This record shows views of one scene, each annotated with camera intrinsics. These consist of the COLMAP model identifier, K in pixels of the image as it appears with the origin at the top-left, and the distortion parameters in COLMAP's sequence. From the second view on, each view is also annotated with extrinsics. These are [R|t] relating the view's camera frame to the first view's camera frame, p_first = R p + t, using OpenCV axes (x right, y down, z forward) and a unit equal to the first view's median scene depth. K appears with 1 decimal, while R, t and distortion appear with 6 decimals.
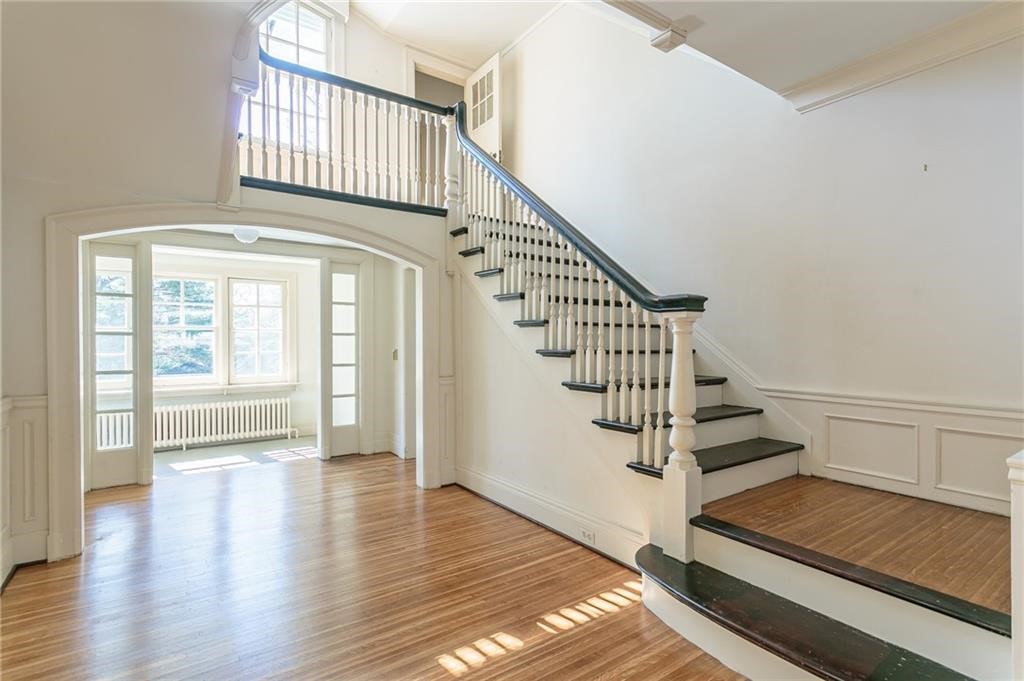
lens RADIAL K [[495.6, 0, 515.4], [0, 495.6, 343.3], [0, 0, 1]] dist [0.003690, 0.000367]
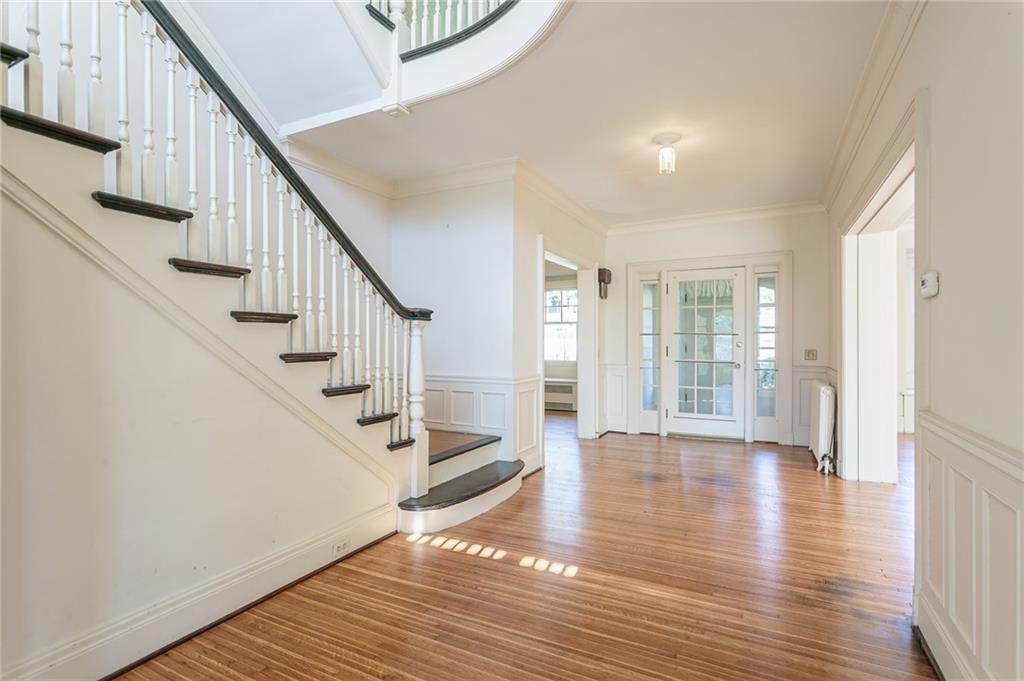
lens RADIAL K [[501.5, 0, 512.8], [0, 501.5, 340.9], [0, 0, 1]] dist [-0.010893, 0.002378]
pose [[-0.437665, -0.006428, 0.899115, -1.003653], [0.012587, 0.999833, 0.013275, -0.017469], [-0.899050, 0.017127, -0.437511, 1.314868]]
